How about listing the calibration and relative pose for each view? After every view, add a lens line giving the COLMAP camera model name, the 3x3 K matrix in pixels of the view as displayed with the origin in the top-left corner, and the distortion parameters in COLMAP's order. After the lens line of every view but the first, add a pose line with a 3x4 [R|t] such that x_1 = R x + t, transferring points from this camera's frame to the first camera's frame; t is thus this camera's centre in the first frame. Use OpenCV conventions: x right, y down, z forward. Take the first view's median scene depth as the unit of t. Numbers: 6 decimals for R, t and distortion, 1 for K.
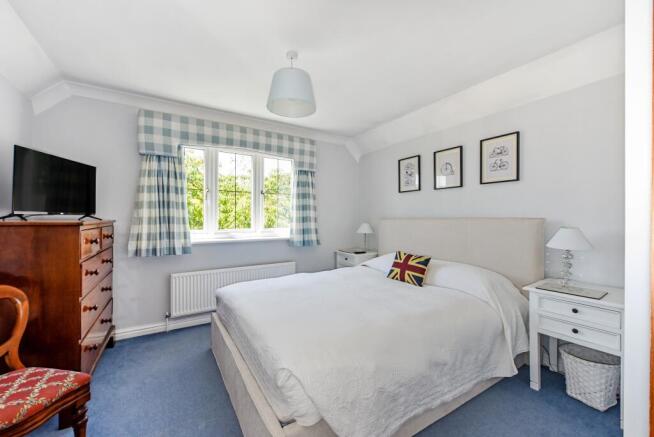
lens RADIAL K [[260.7, 0, 329.9], [0, 260.7, 215.7], [0, 0, 1]] dist [-0.000079, -0.000007]
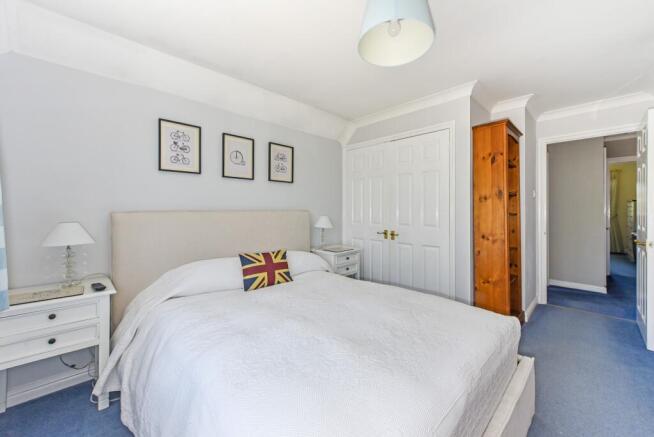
lens RADIAL K [[281.1, 0, 328.7], [0, 281.1, 206.9], [0, 0, 1]] dist [0.001228, 0.000123]
pose [[-0.248738, 0.014089, 0.968468, -0.625321], [-0.001484, 0.999887, -0.014927, 0.009466], [-0.968570, -0.005150, -0.248689, 0.992533]]
